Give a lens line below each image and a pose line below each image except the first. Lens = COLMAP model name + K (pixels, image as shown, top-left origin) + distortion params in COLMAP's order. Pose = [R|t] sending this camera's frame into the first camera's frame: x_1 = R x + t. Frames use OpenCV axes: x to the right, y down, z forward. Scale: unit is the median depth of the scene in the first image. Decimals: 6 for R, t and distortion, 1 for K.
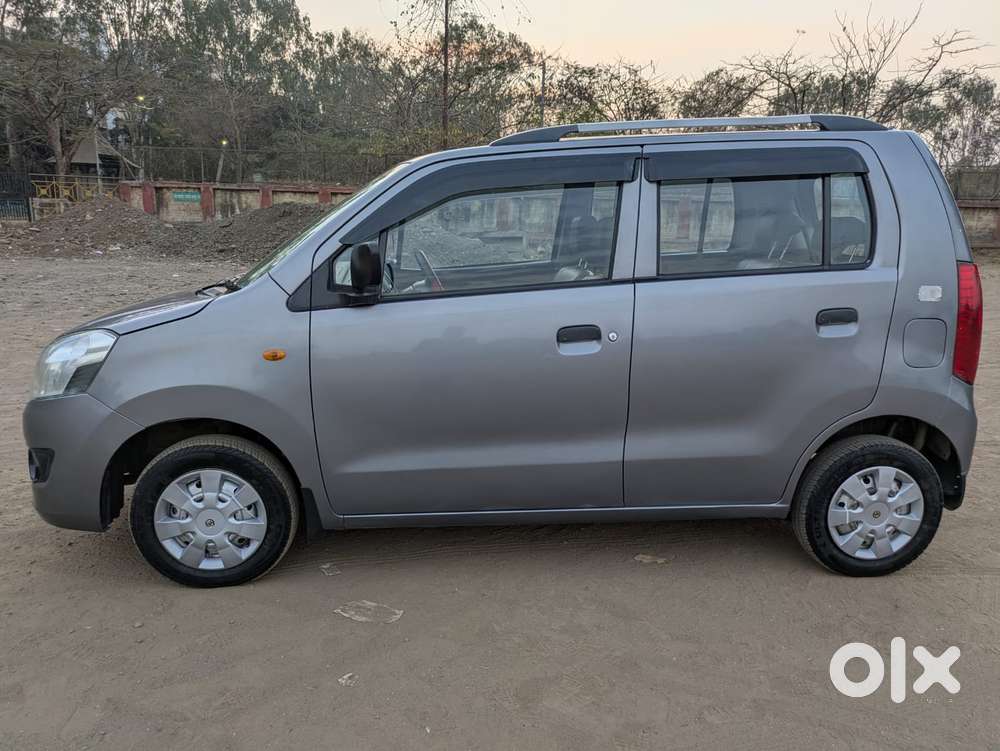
lens RADIAL K [[796.8, 0, 502.4], [0, 796.8, 376.5], [0, 0, 1]] dist [0.041075, -0.041075]
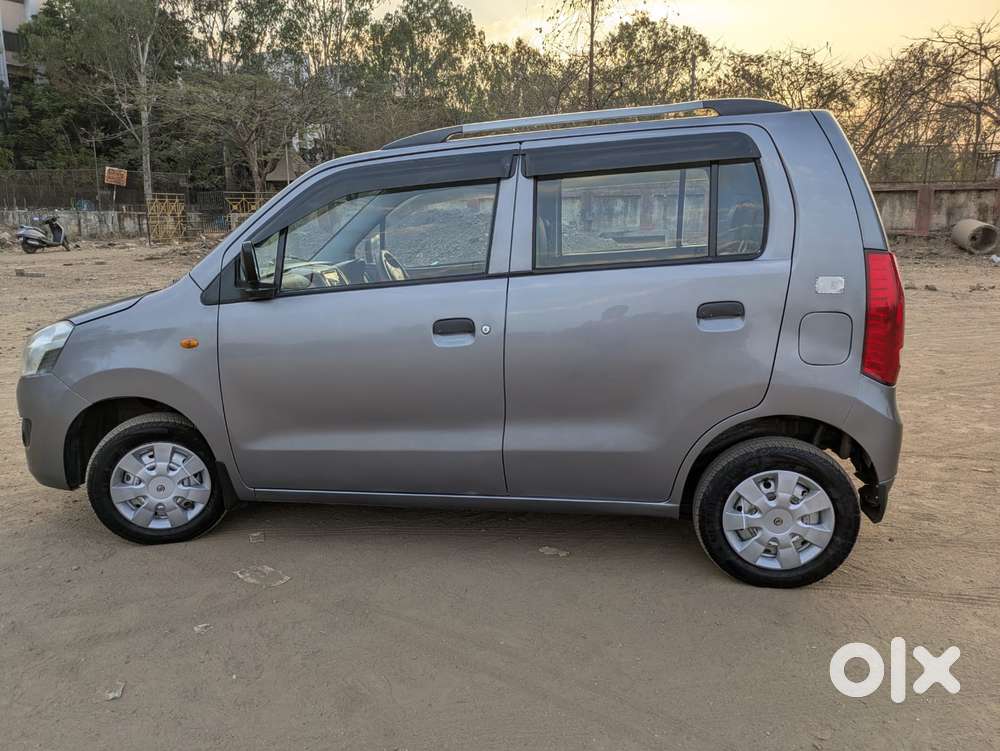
lens RADIAL K [[796.8, 0, 495.8], [0, 796.8, 378.8], [0, 0, 1]] dist [0.041075, -0.041075]
pose [[0.964545, 0.022113, -0.262989, 0.398456], [-0.022143, 0.999751, 0.002848, 0.009884], [0.262987, 0.003077, 0.964795, 0.010147]]
